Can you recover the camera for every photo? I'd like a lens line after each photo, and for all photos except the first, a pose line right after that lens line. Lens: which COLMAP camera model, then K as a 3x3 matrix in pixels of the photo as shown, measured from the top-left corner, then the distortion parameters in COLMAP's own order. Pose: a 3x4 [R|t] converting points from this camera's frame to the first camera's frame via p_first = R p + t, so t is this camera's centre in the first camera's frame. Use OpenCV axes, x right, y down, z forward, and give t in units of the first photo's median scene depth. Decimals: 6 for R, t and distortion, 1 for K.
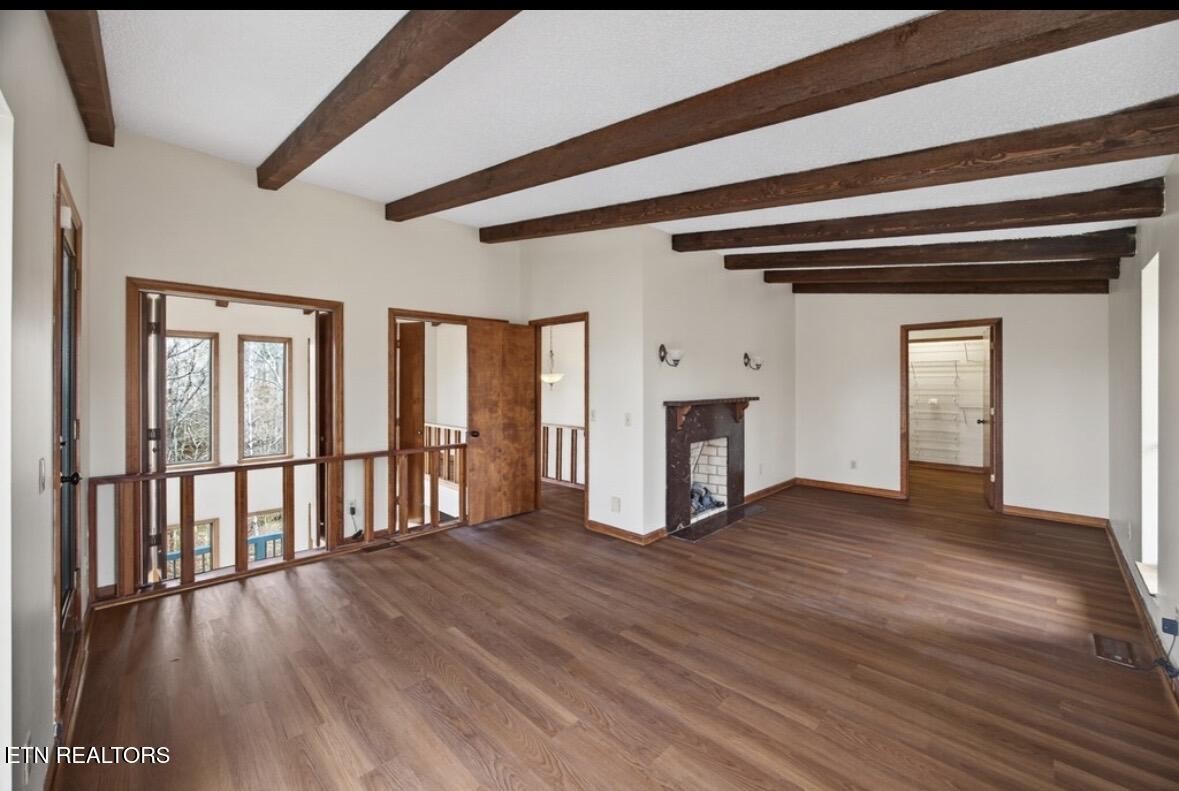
lens RADIAL K [[453.8, 0, 592.8], [0, 453.8, 390.6], [0, 0, 1]] dist [-0.011854, 0.000427]
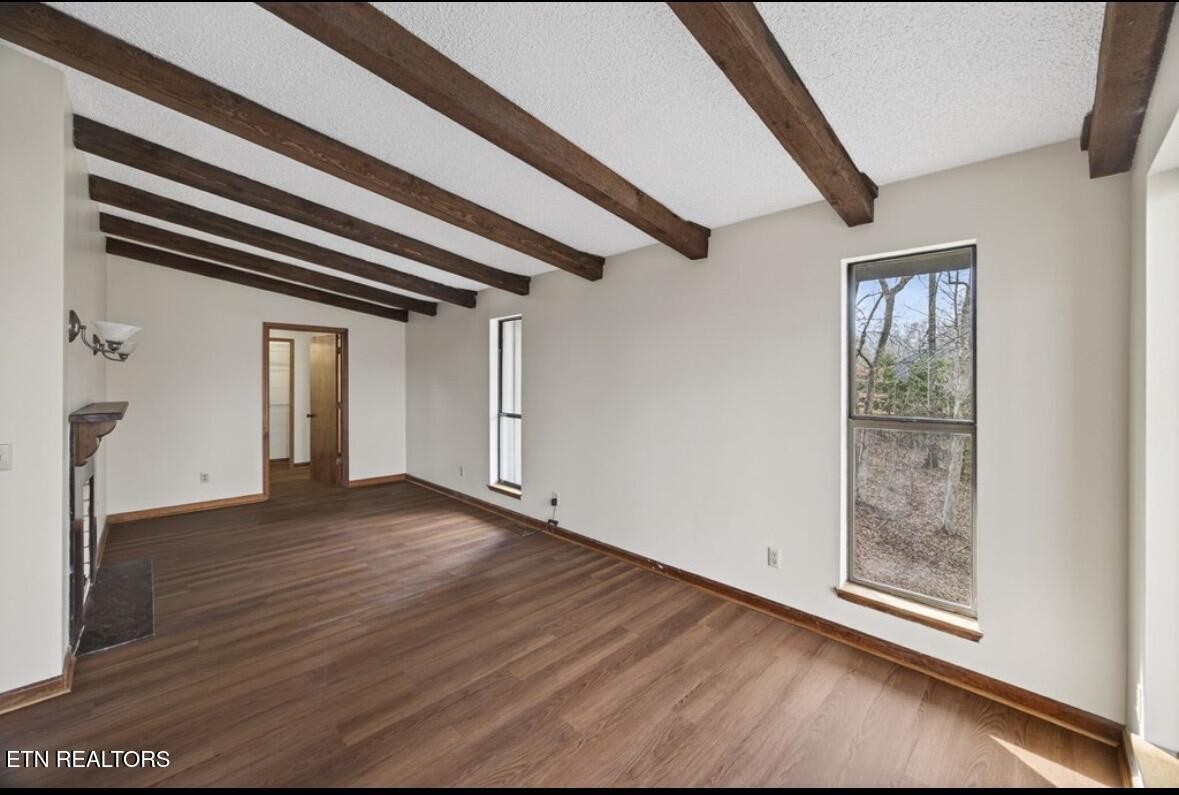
lens RADIAL K [[456.6, 0, 592.4], [0, 456.6, 385.2], [0, 0, 1]] dist [-0.010109, 0.000087]
pose [[0.017778, -0.003310, 0.999836, -0.496821], [0.011747, 0.999926, 0.003101, -0.006427], [-0.999773, 0.011690, 0.017816, 0.486886]]
